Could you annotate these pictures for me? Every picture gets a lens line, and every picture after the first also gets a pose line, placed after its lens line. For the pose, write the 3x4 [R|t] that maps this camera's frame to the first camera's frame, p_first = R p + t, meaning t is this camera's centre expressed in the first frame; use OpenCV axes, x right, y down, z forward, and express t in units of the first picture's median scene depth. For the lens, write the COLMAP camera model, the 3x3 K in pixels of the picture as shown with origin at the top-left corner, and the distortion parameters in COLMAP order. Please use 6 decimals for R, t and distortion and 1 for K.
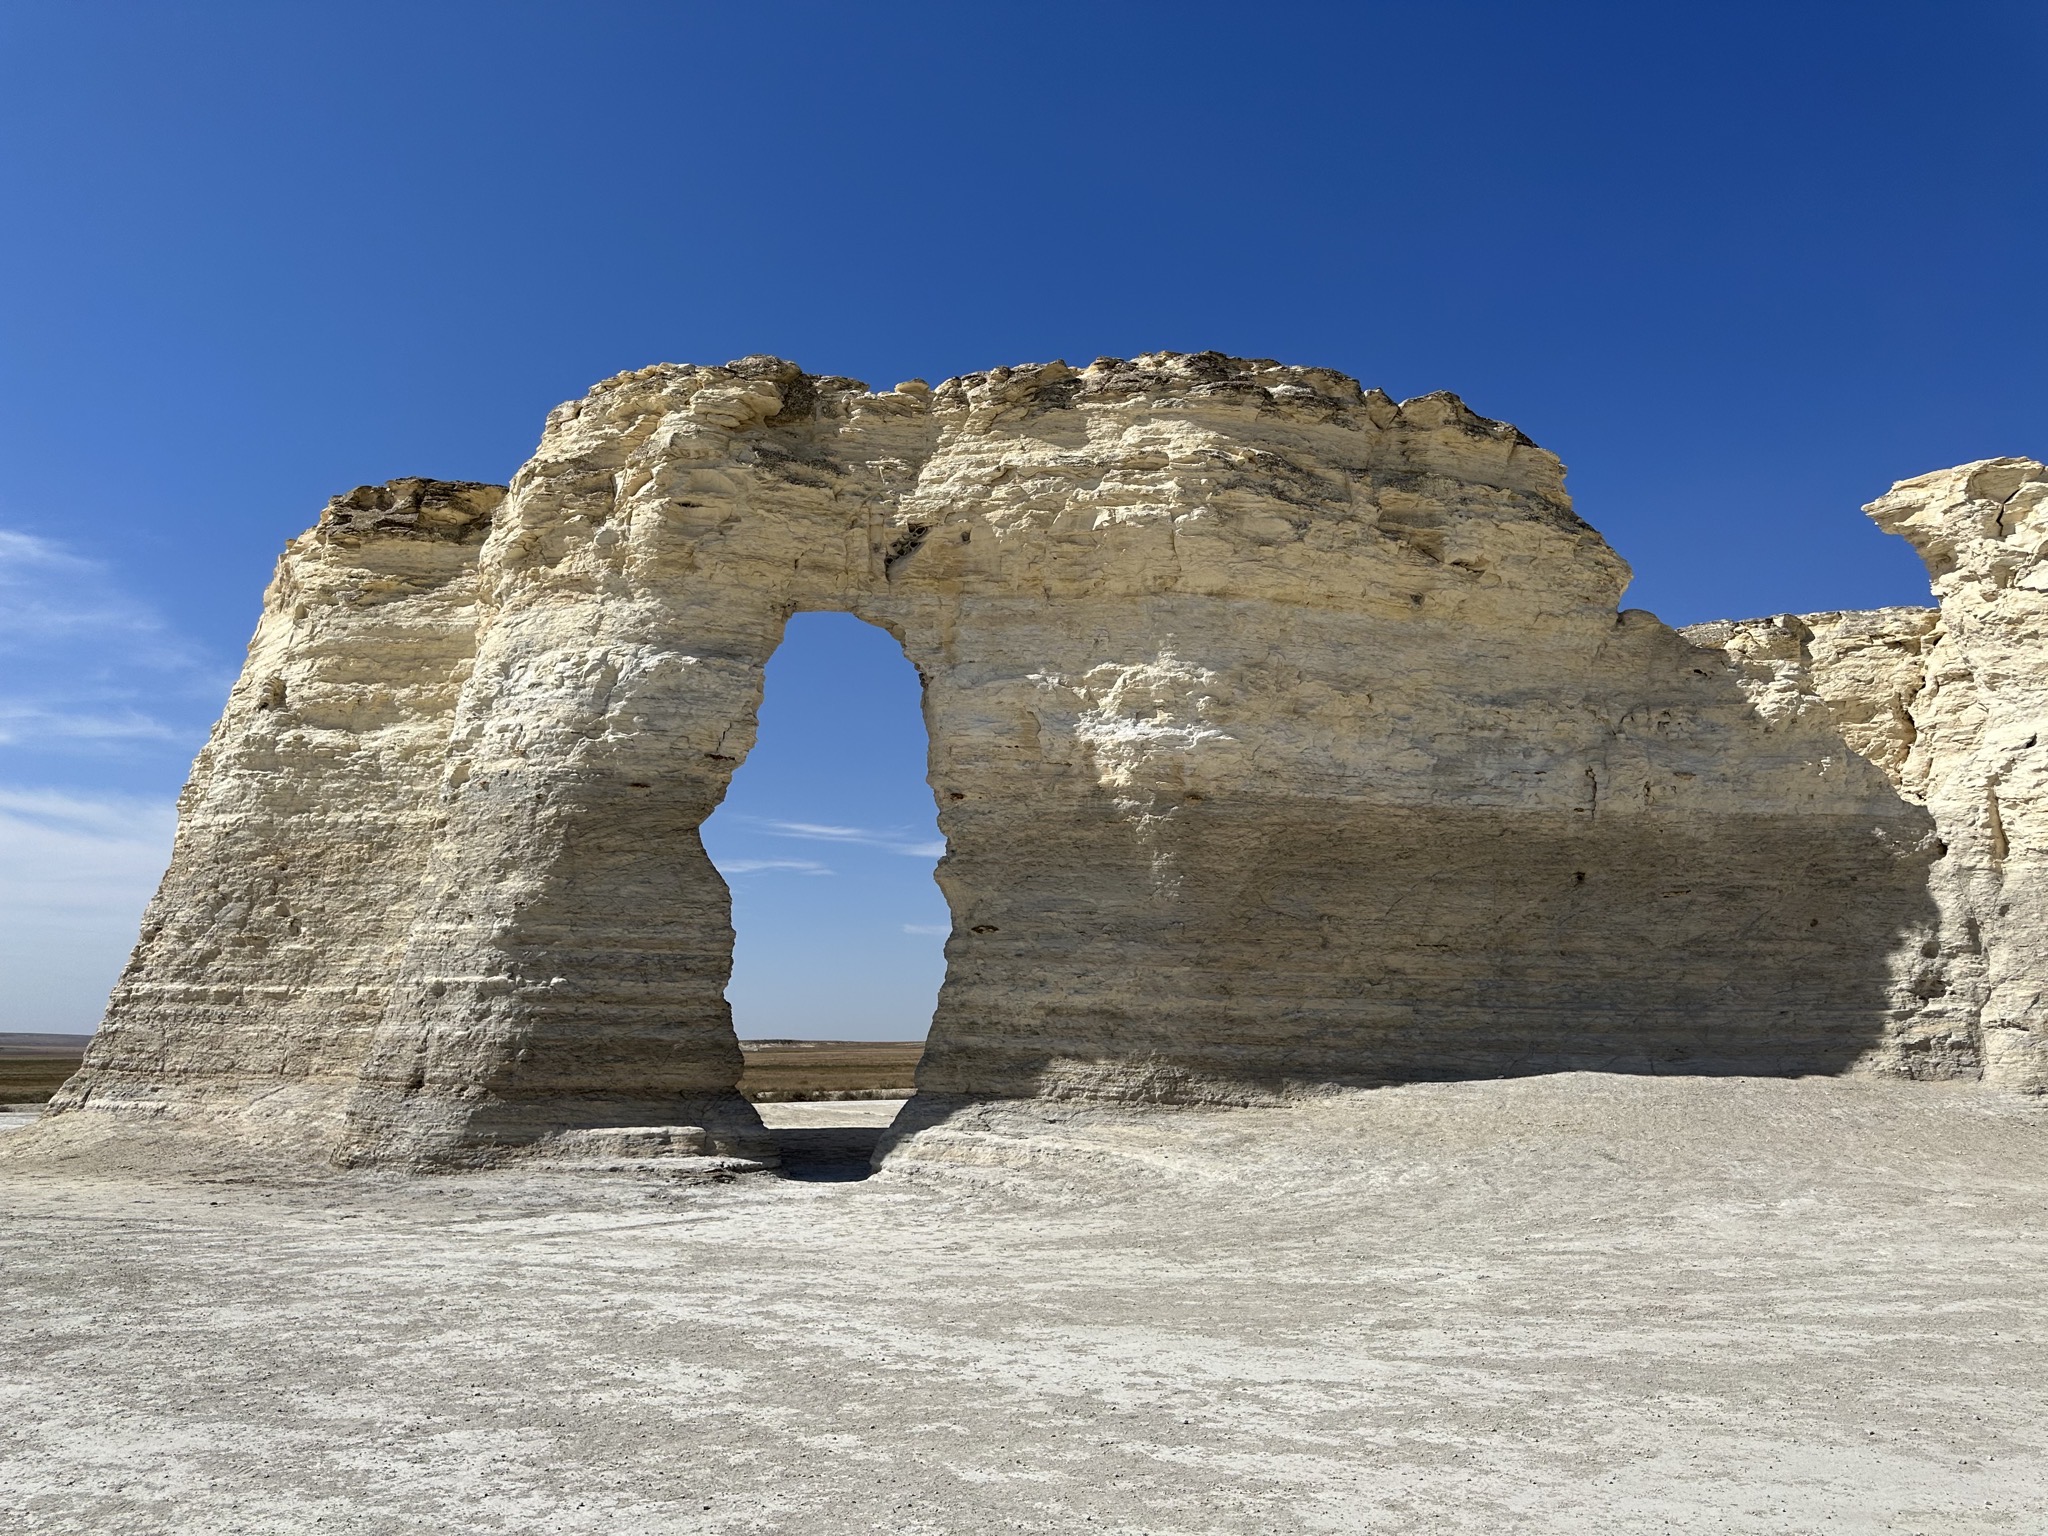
lens RADIAL K [[1440.8, 0, 1024.0], [0, 1440.8, 768.0], [0, 0, 1]] dist [0.212610, -0.437255]
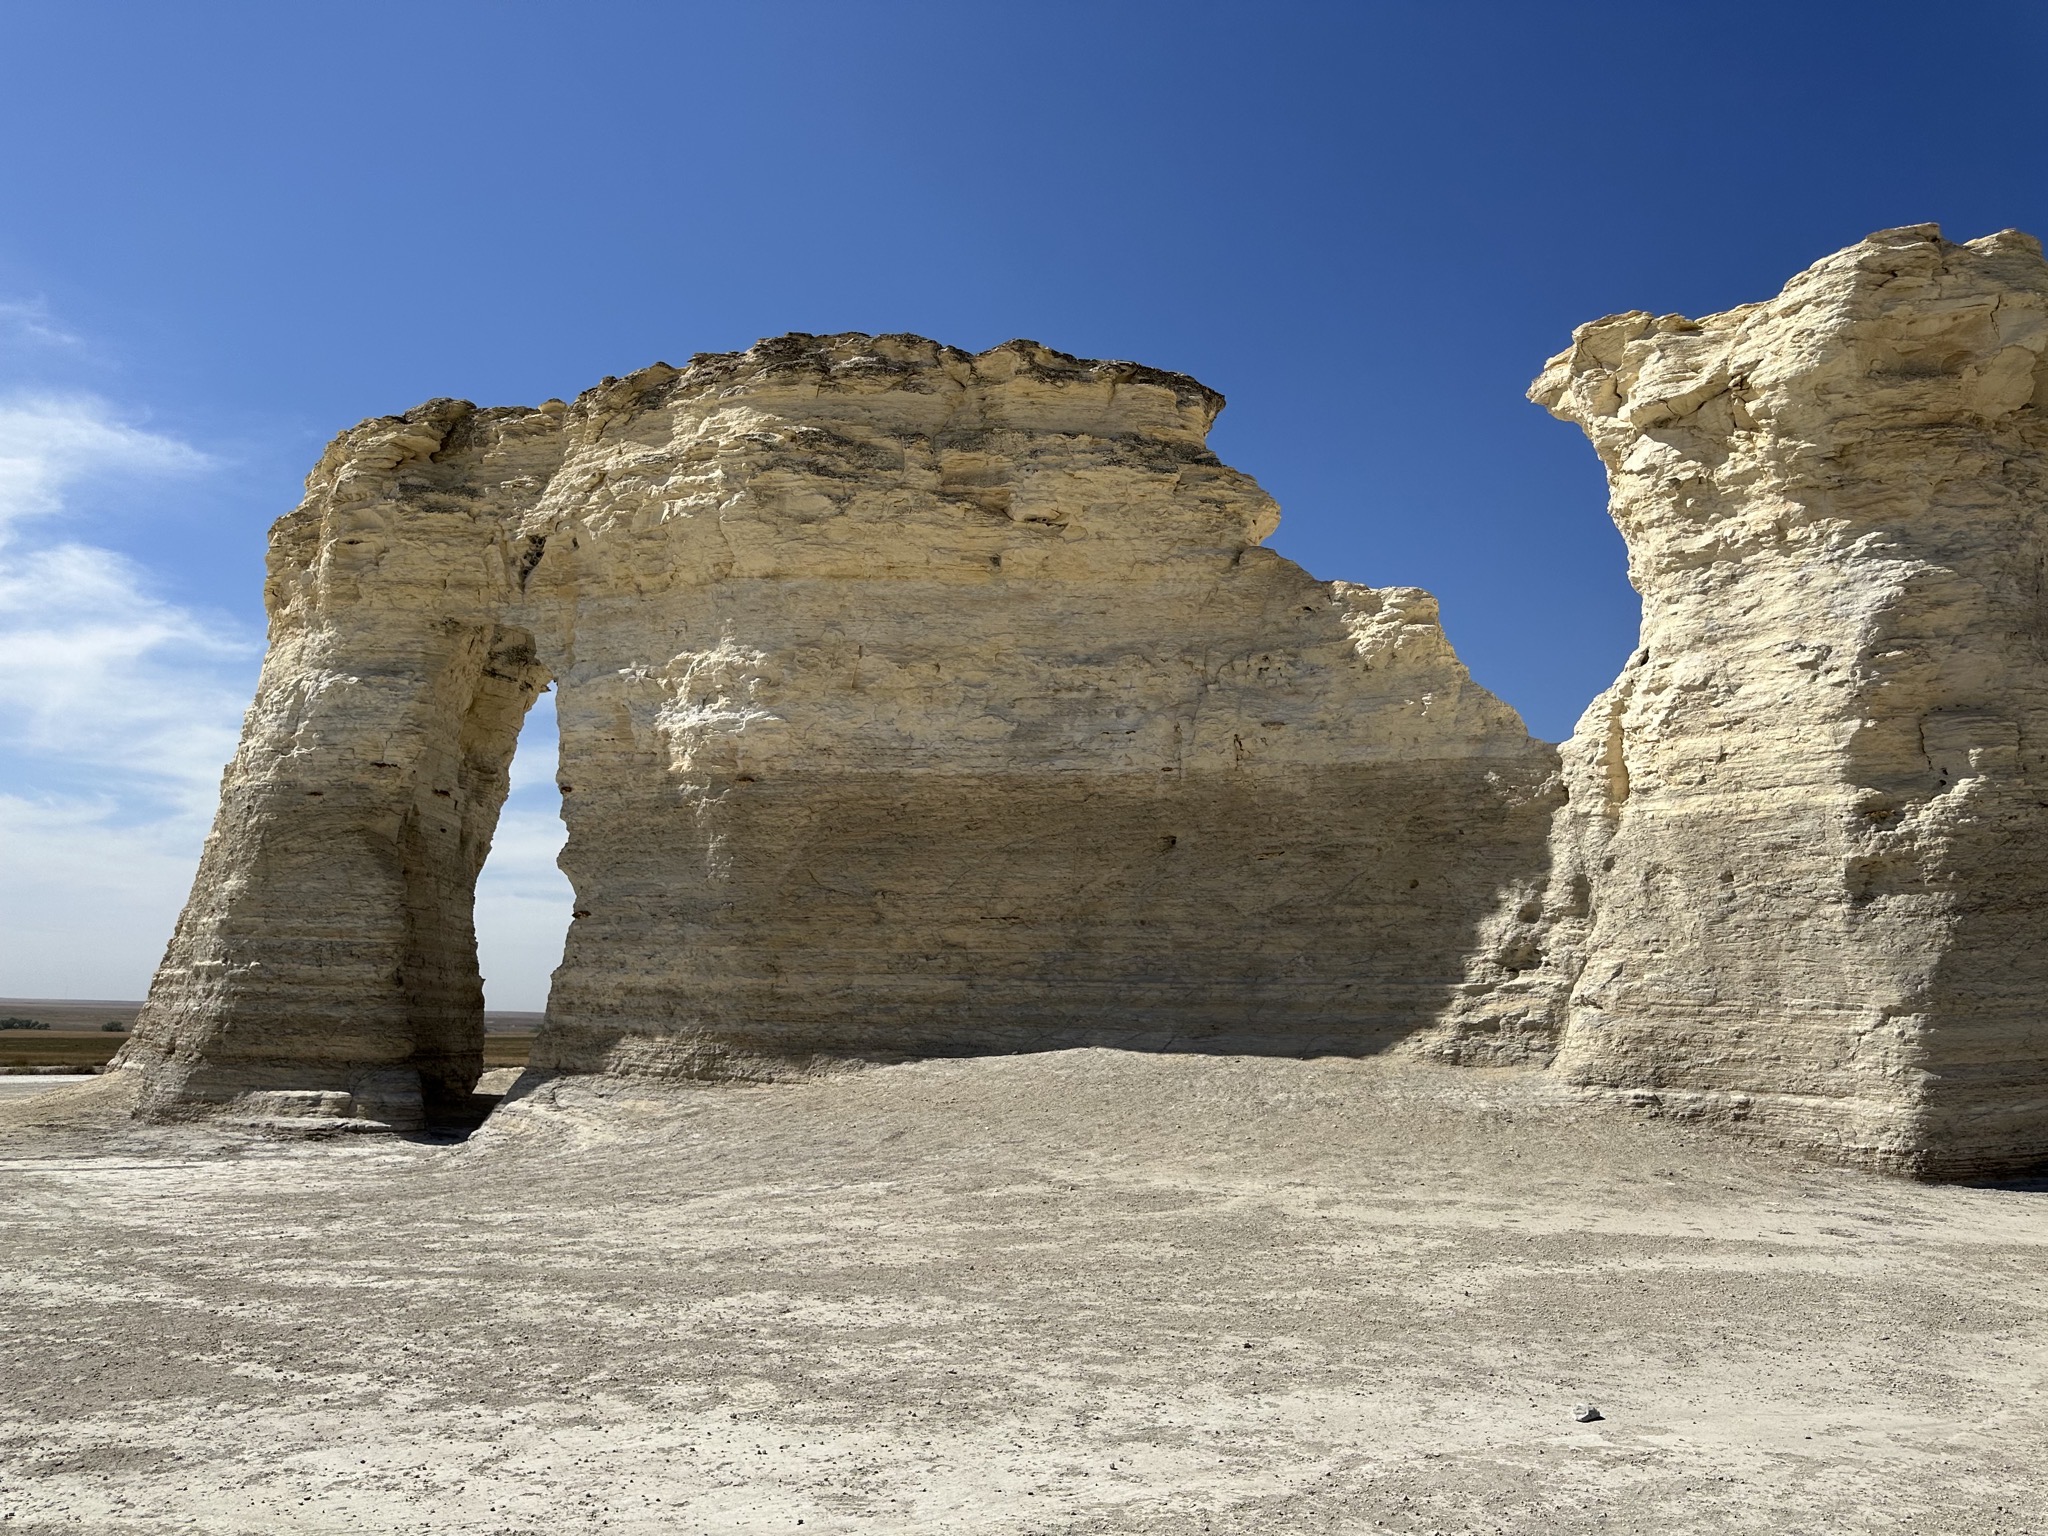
lens RADIAL K [[1440.8, 0, 1024.0], [0, 1440.8, 768.0], [0, 0, 1]] dist [0.212610, -0.437255]
pose [[0.934922, -0.054263, -0.350679, 0.642973], [0.058116, 0.998310, 0.000464, 0.022901], [0.350061, -0.020814, 0.936496, 0.113057]]
